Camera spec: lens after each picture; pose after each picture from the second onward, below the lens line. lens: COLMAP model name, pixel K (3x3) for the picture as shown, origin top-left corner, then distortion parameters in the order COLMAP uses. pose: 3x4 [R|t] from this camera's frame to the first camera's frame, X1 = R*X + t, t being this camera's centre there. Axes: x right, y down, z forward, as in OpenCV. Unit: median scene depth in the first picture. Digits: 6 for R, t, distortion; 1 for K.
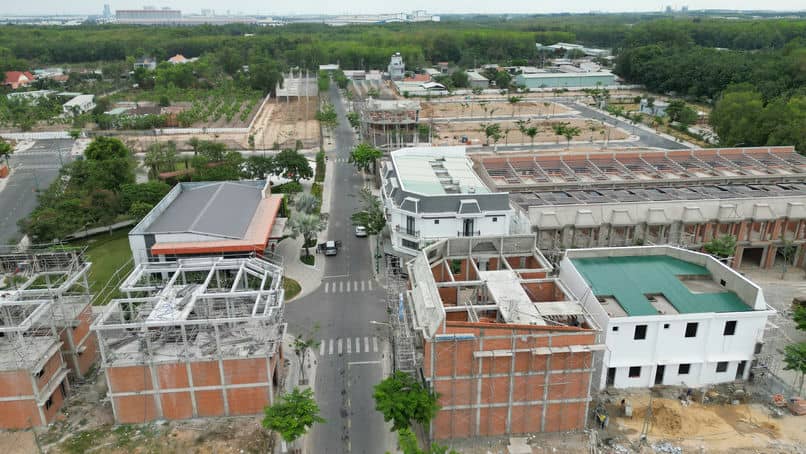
lens RADIAL K [[564.2, 0, 401.2], [0, 564.2, 223.8], [0, 0, 1]] dist [0.077492, -0.073660]
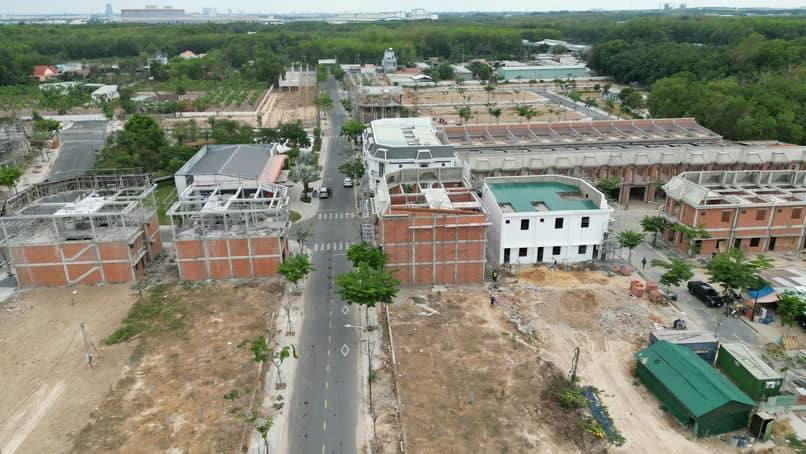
lens RADIAL K [[564.2, 0, 401.6], [0, 564.2, 225.1], [0, 0, 1]] dist [0.077492, -0.073660]
pose [[0.999996, -0.001933, -0.001993, 0.032226], [0.001942, 0.999988, 0.004582, 0.062903], [0.001984, -0.004586, 0.999988, -0.171045]]
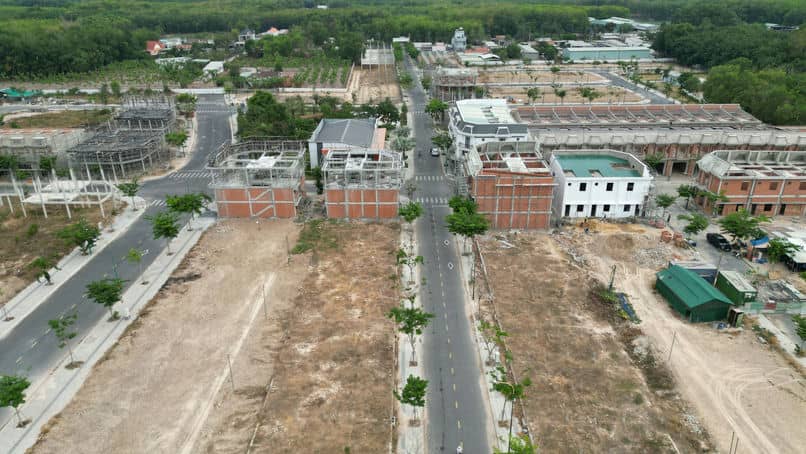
lens RADIAL K [[564.2, 0, 402.5], [0, 564.2, 227.6], [0, 0, 1]] dist [0.077492, -0.073660]
pose [[0.995157, 0.040378, -0.089626, -0.007587], [-0.035342, 0.997744, 0.057085, 0.082106], [0.091729, -0.053641, 0.994338, -0.351397]]
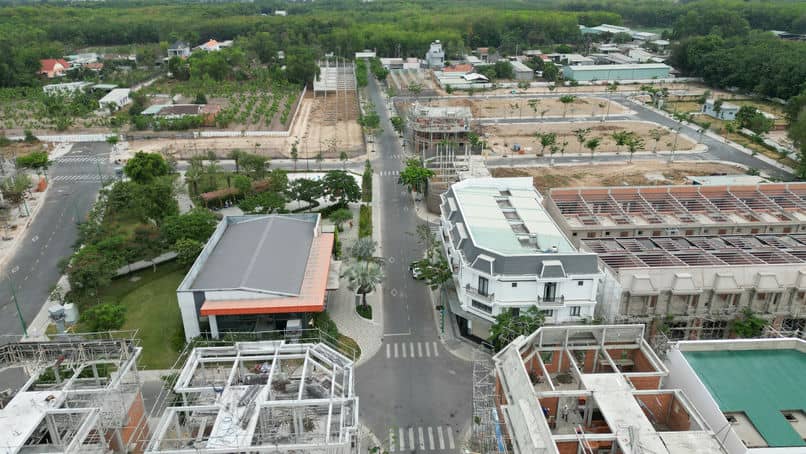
lens RADIAL K [[564.2, 0, 401.7], [0, 564.2, 223.7], [0, 0, 1]] dist [0.077492, -0.073660]
pose [[0.998922, 0.017946, -0.042809, -0.036804], [-0.015997, 0.998840, 0.045427, -0.065201], [0.043575, -0.044693, 0.998050, 0.049252]]
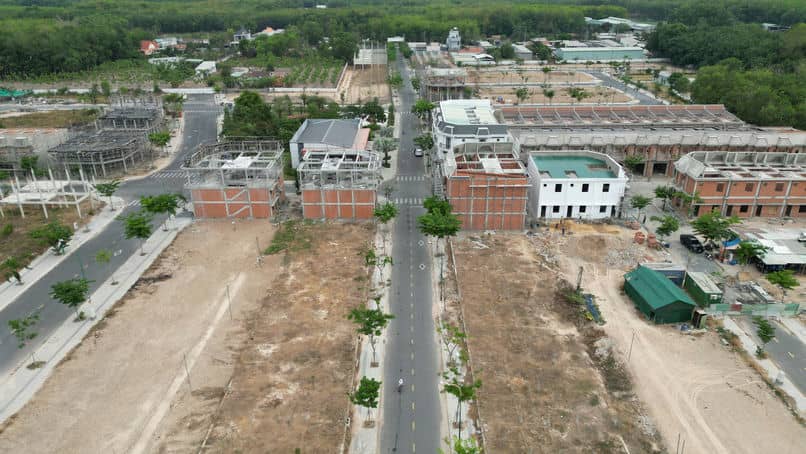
lens RADIAL K [[564.2, 0, 402.3], [0, 564.2, 227.3], [0, 0, 1]] dist [0.077492, -0.073660]
pose [[0.994704, 0.042221, -0.093705, 0.023523], [-0.036928, 0.997661, 0.057520, 0.079676], [0.095914, -0.053755, 0.993937, -0.348855]]
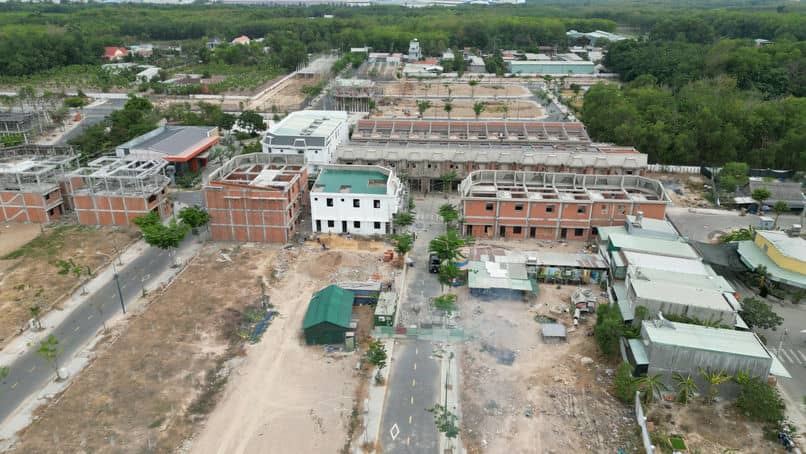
lens RADIAL K [[564.2, 0, 404.2], [0, 564.2, 226.7], [0, 0, 1]] dist [0.077492, -0.073660]
pose [[0.985456, 0.073859, -0.153042, 0.331665], [-0.067955, 0.996741, 0.043461, 0.058840], [0.155753, -0.032429, 0.987264, -0.298509]]
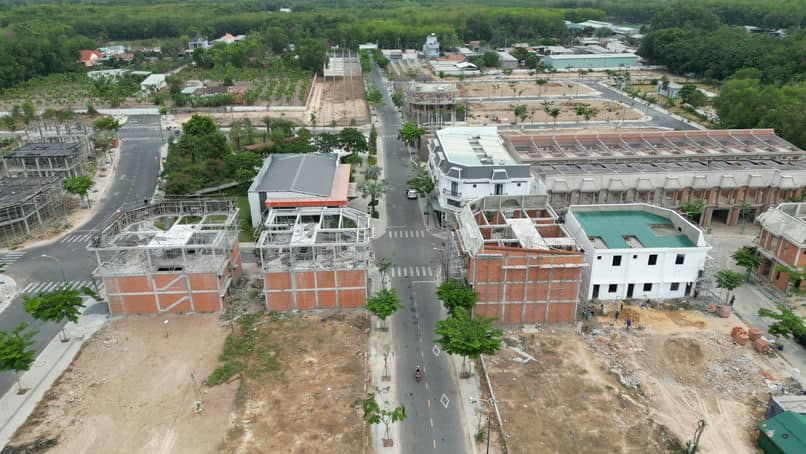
lens RADIAL K [[564.2, 0, 402.2], [0, 564.2, 225.2], [0, 0, 1]] dist [0.077492, -0.073660]
pose [[0.998966, 0.017287, -0.042051, -0.023724], [-0.015194, 0.998654, 0.049591, 0.012169], [0.042852, -0.048900, 0.997884, -0.161104]]
